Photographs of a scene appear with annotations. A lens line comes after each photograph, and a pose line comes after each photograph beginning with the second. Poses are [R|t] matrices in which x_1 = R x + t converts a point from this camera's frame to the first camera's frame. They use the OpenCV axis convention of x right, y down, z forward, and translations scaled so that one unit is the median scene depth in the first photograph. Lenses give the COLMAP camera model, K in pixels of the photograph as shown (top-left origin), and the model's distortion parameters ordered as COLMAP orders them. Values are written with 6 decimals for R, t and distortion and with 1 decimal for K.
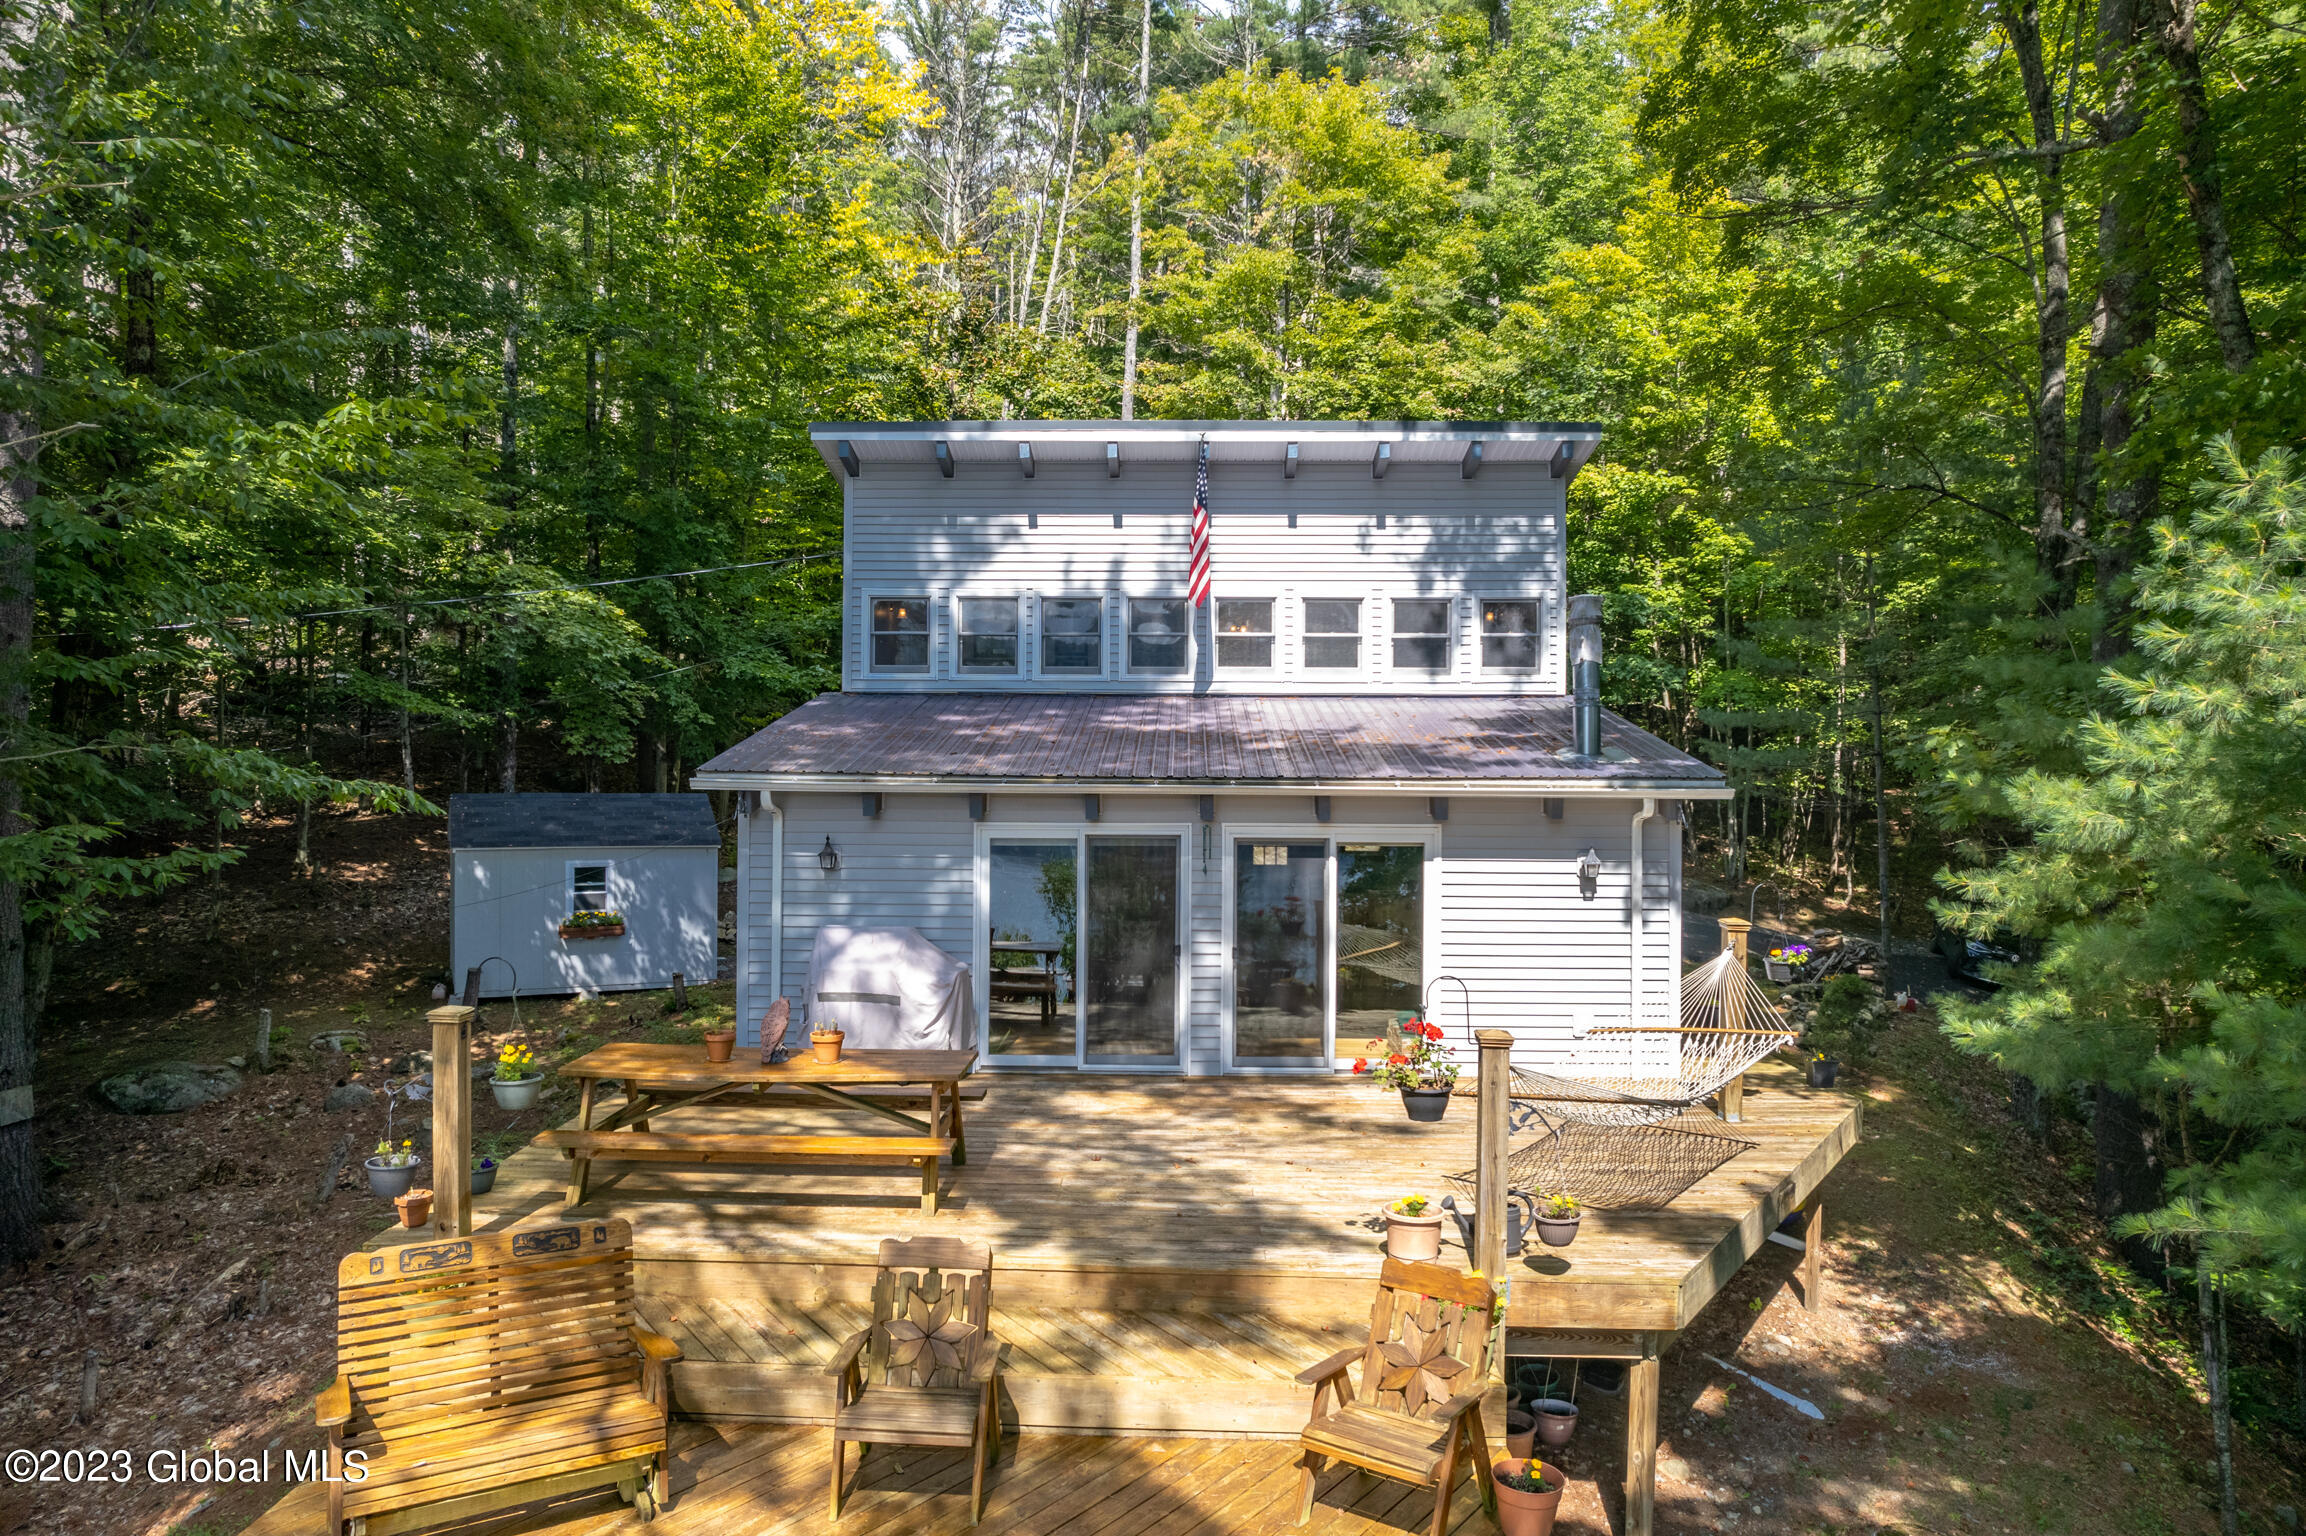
lens RADIAL K [[1483.7, 0, 1153.0], [0, 1483.7, 768.0], [0, 0, 1]] dist [-0.075556, 0.077095]
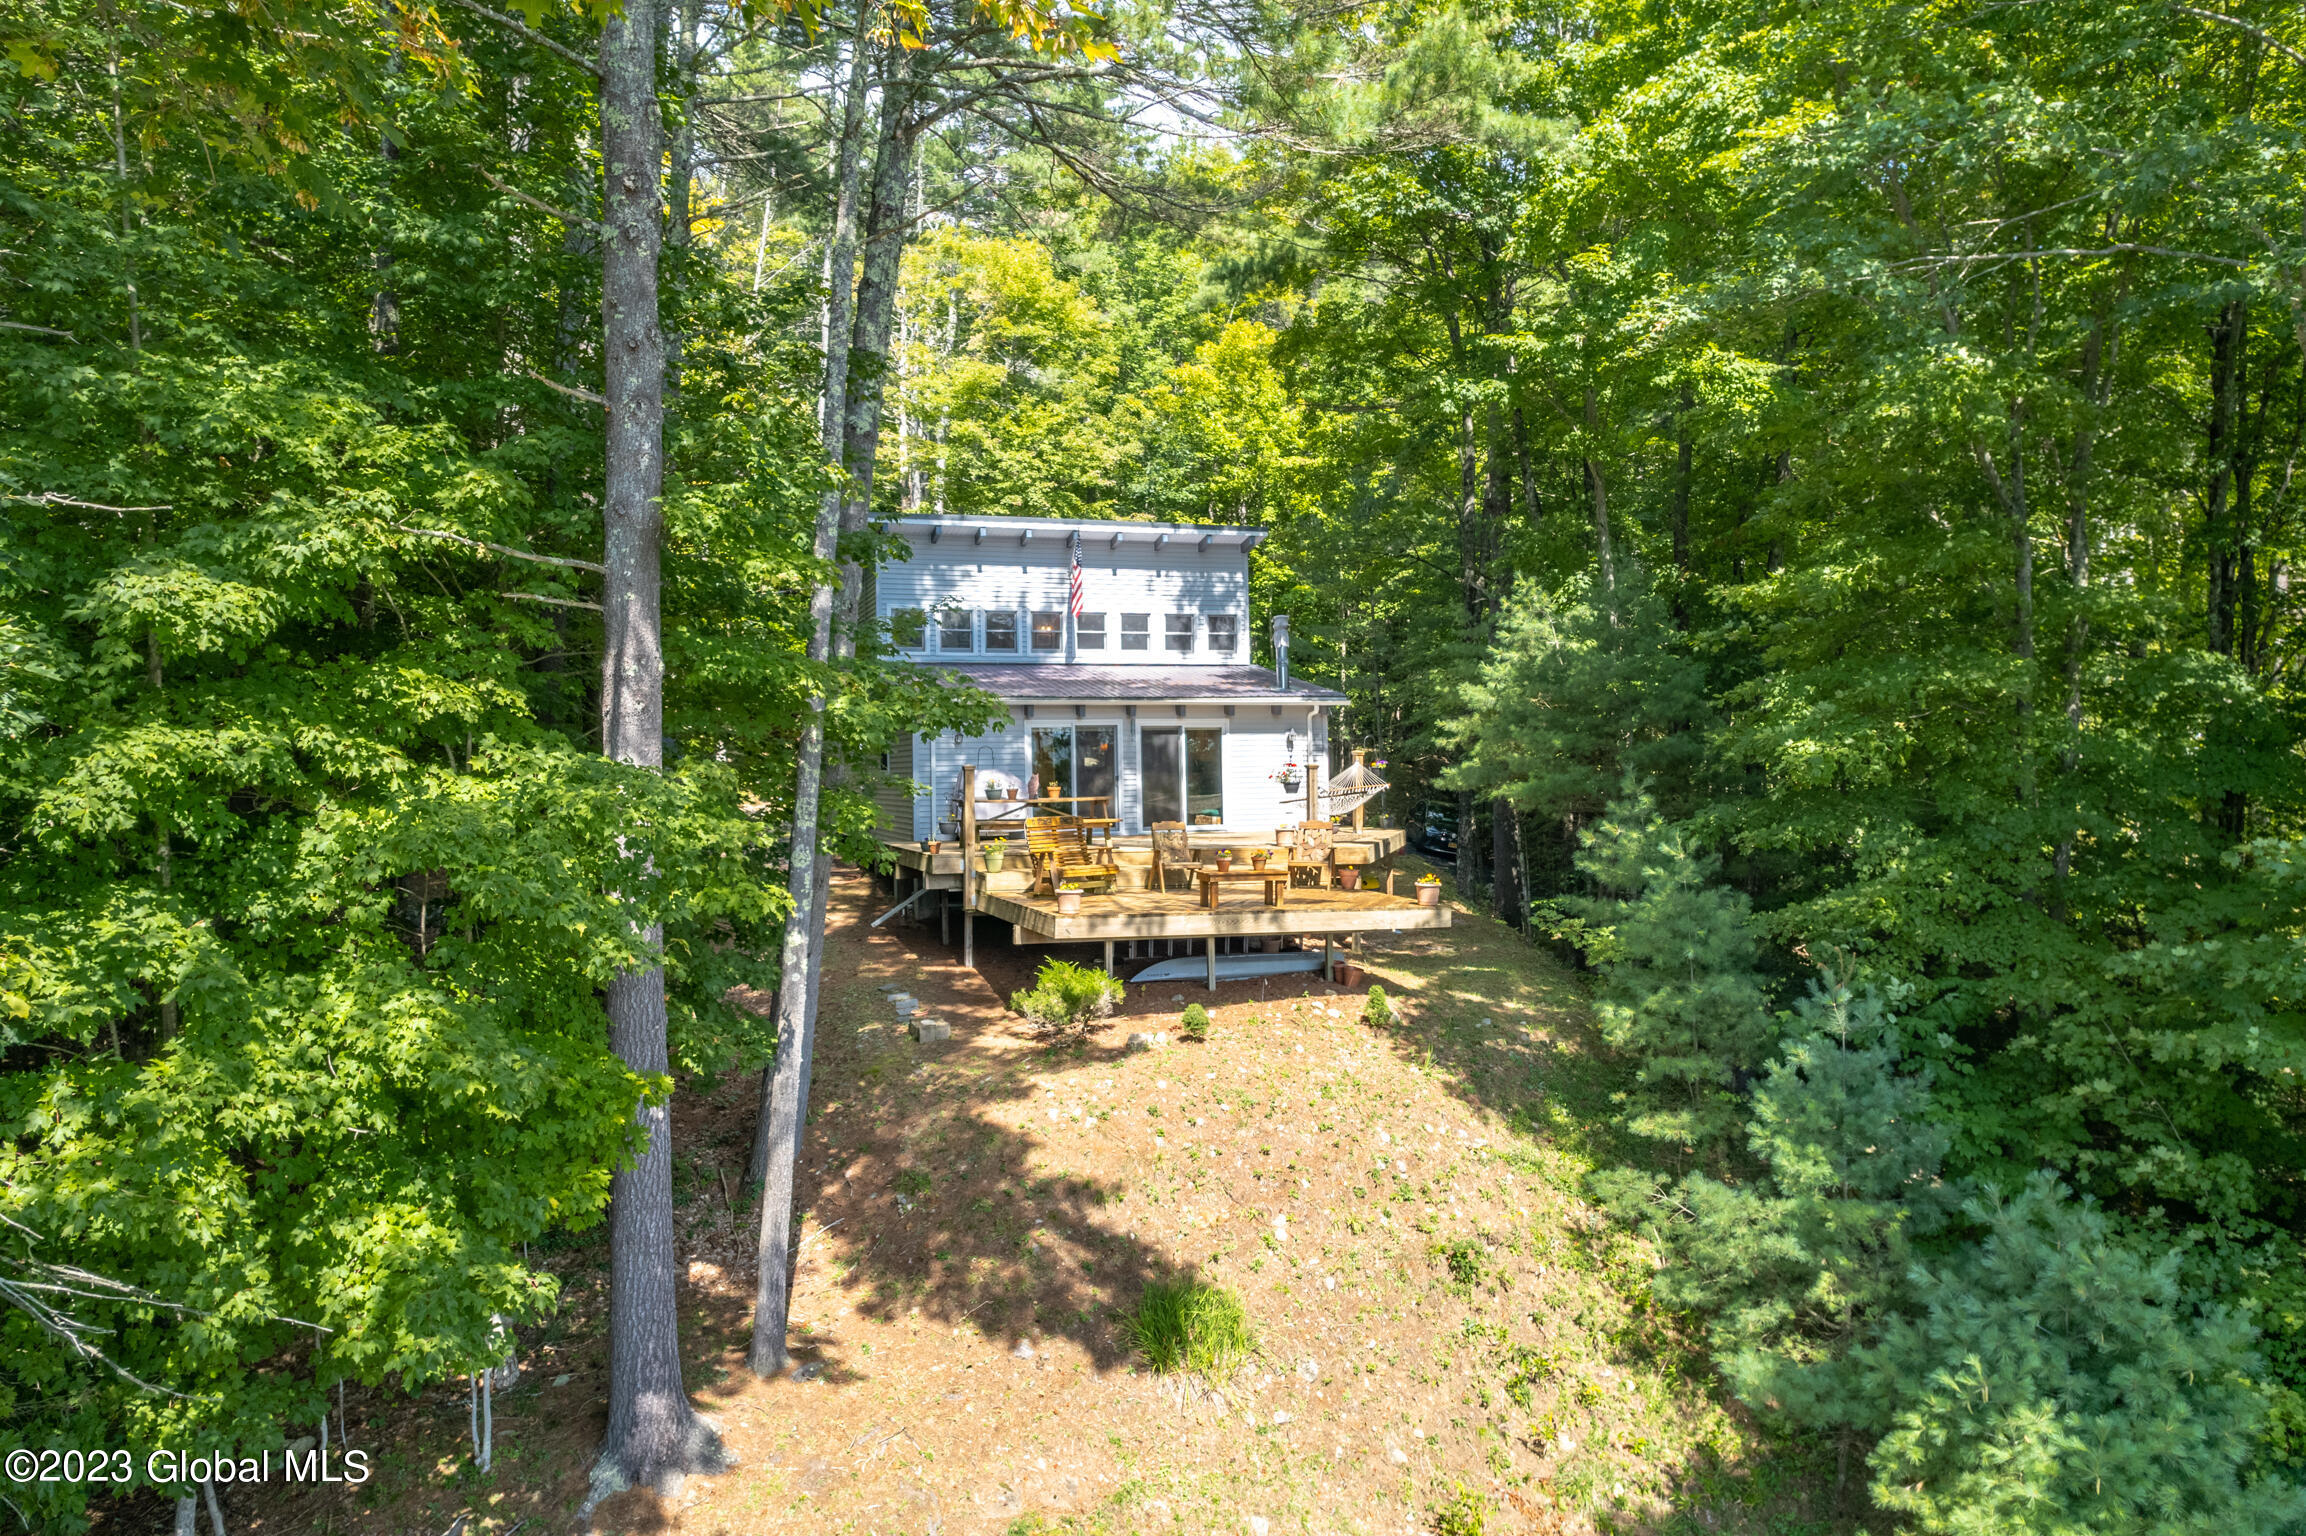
lens RADIAL K [[1487.5, 0, 1153.0], [0, 1487.5, 768.0], [0, 0, 1]] dist [0.001124, 0.000016]
pose [[0.941609, -0.019082, 0.336168, -0.505932], [0.018975, 0.999813, 0.003603, 0.077867], [-0.336174, 0.002987, 0.941795, -0.811915]]
